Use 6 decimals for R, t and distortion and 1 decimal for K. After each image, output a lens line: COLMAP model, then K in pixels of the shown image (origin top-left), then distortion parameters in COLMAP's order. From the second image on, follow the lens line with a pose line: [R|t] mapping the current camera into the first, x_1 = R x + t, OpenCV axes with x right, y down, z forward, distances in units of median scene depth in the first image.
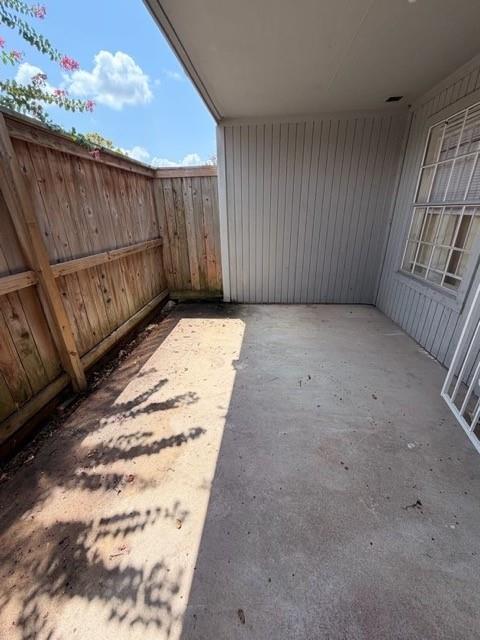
lens RADIAL K [[253.2, 0, 239.6], [0, 253.2, 318.2], [0, 0, 1]] dist [0.000242, 0.000293]
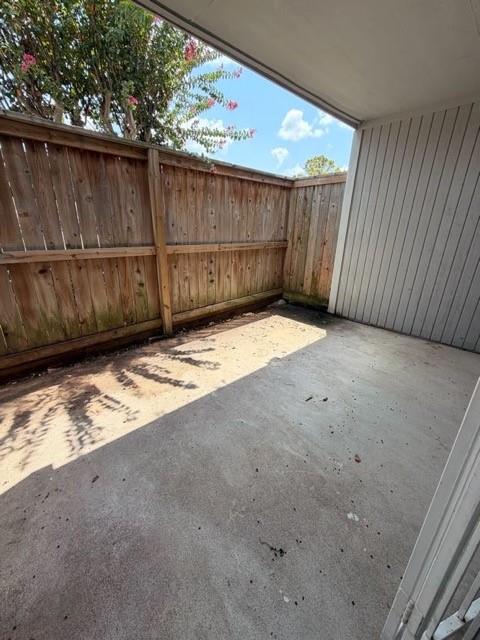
lens RADIAL K [[253.2, 0, 239.6], [0, 253.2, 318.2], [0, 0, 1]] dist [0.000242, 0.000293]
pose [[0.747089, 0.258073, -0.612582, 0.480586], [-0.288437, 0.956138, 0.051037, 0.006694], [0.598884, 0.138562, 0.788758, 0.095169]]
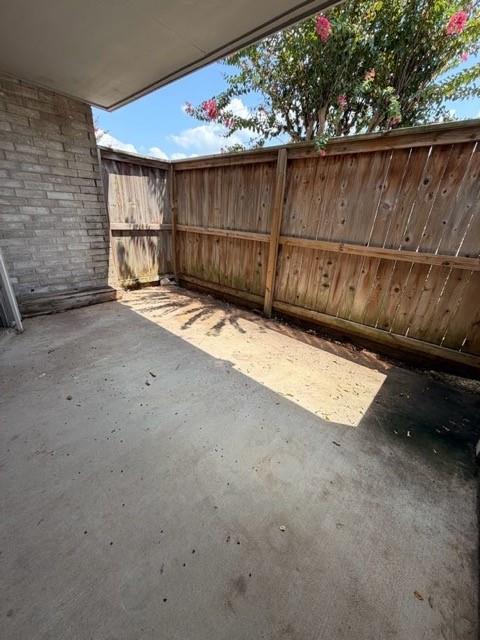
lens RADIAL K [[253.2, 0, 239.6], [0, 253.2, 318.2], [0, 0, 1]] dist [0.000242, 0.000293]
pose [[-0.585417, 0.304881, -0.751222, 0.633381], [-0.347966, 0.742423, 0.572475, -0.512607], [0.732261, 0.596537, -0.328538, 1.295118]]
